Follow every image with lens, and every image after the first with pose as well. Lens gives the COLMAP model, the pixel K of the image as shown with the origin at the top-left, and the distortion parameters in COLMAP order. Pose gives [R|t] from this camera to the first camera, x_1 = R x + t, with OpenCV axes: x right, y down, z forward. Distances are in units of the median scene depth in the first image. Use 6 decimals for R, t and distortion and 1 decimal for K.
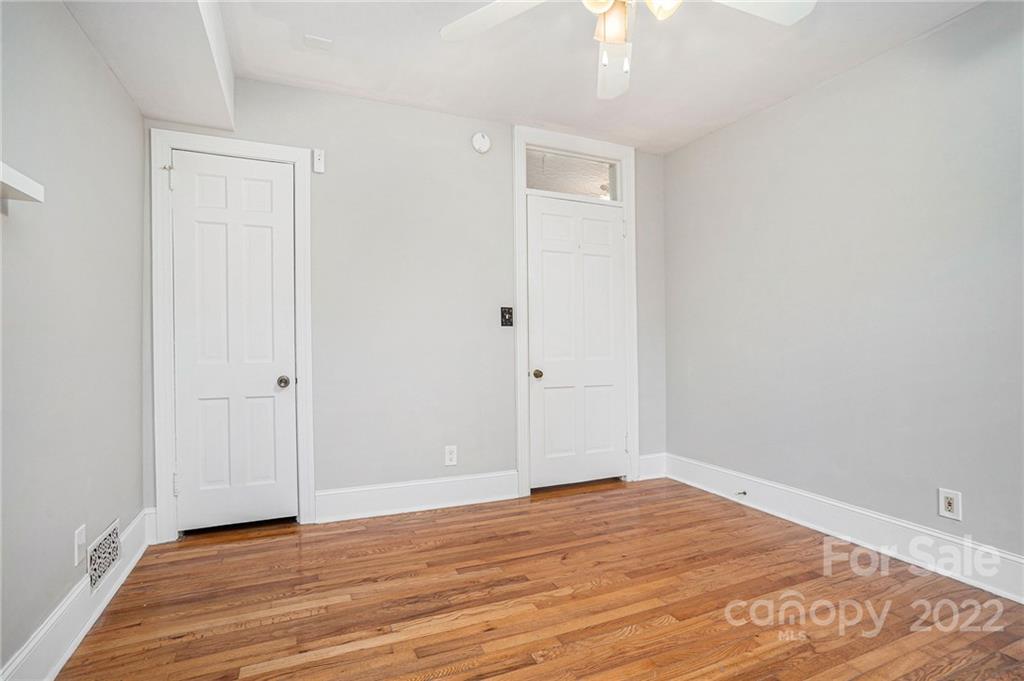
lens RADIAL K [[484.2, 0, 500.6], [0, 484.2, 342.0], [0, 0, 1]] dist [-0.060003, 0.038034]
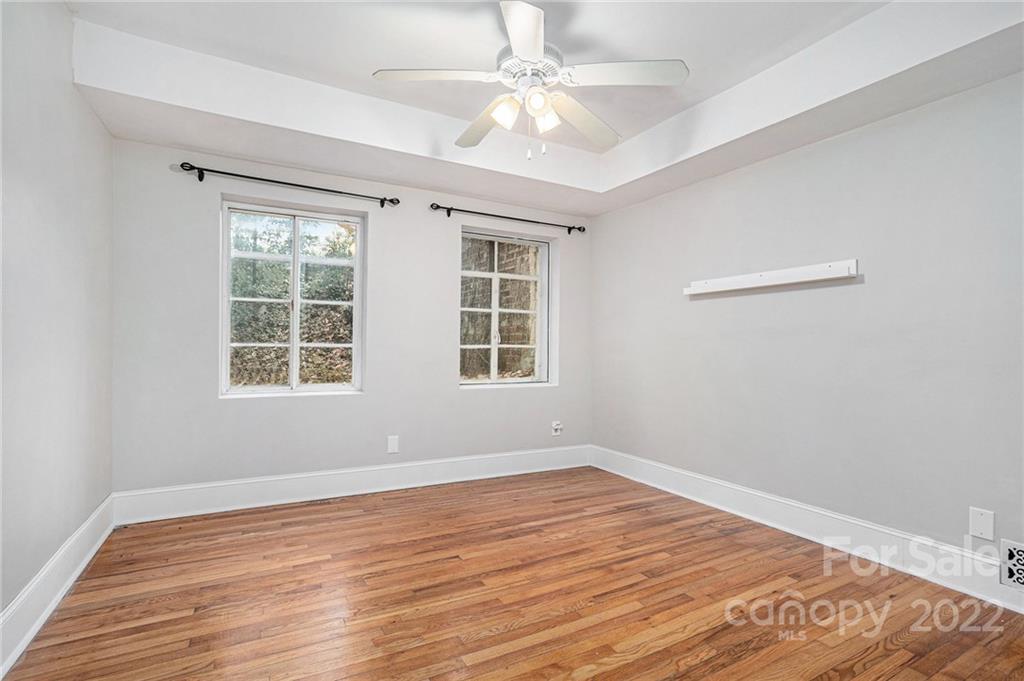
lens RADIAL K [[484.2, 0, 500.6], [0, 484.2, 342.0], [0, 0, 1]] dist [-0.060003, 0.038034]
pose [[-0.997584, -0.017313, -0.067282, 0.343958], [-0.017404, 0.999848, 0.000773, -0.002099], [0.067258, 0.001942, -0.997734, 1.844582]]
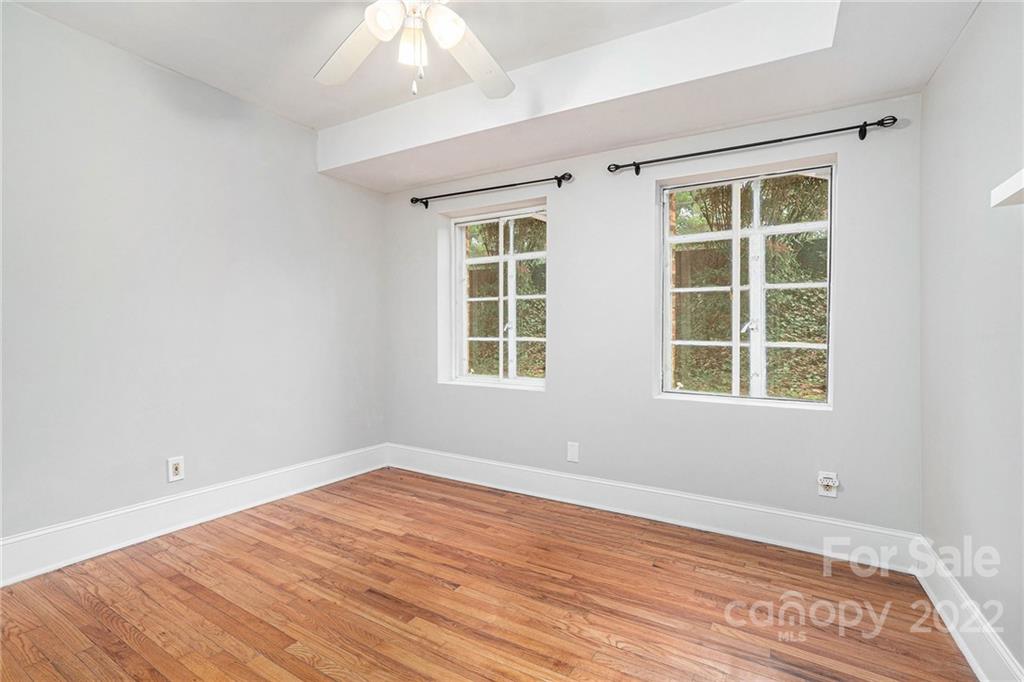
lens RADIAL K [[484.2, 0, 500.6], [0, 484.2, 342.5], [0, 0, 1]] dist [-0.060003, 0.038034]
pose [[-0.562455, -0.022194, 0.826530, -0.547911], [-0.005596, 0.999719, 0.023036, -0.007958], [-0.826809, 0.008332, -0.562421, 1.120175]]
